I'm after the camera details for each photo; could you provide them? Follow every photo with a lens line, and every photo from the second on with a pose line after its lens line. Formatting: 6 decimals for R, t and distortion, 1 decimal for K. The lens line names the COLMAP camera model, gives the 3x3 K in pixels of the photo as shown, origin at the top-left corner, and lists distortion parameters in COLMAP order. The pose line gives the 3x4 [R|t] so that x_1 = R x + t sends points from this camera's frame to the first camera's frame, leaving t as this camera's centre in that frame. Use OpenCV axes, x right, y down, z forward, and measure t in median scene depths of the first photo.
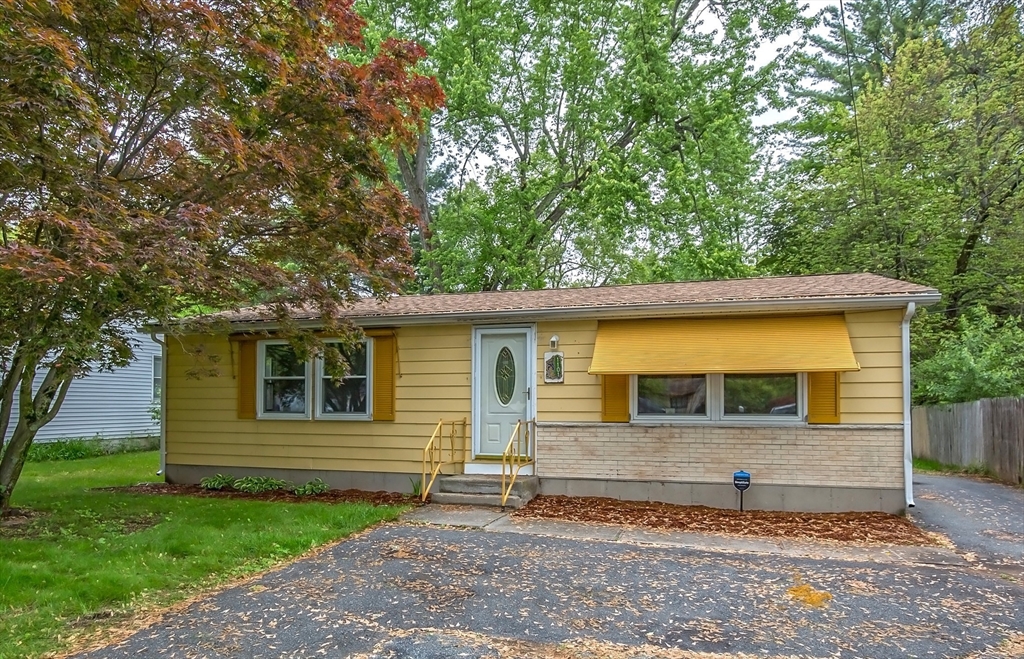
lens RADIAL K [[659.9, 0, 514.6], [0, 659.9, 383.8], [0, 0, 1]] dist [-0.026534, -0.001159]
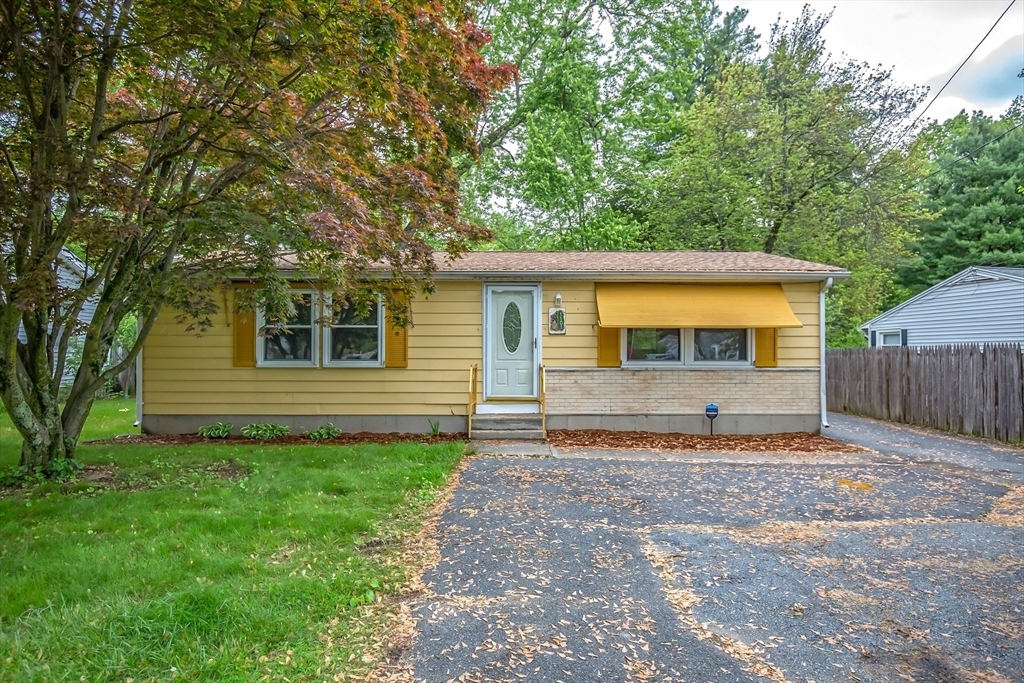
lens RADIAL K [[615.7, 0, 511.9], [0, 615.7, 345.9], [0, 0, 1]] dist [-0.006624, -0.000604]
pose [[0.952536, 0.004275, 0.304396, -0.366335], [-0.009428, 0.999836, 0.015462, 0.003542], [-0.304280, -0.017598, 0.952420, -0.022769]]
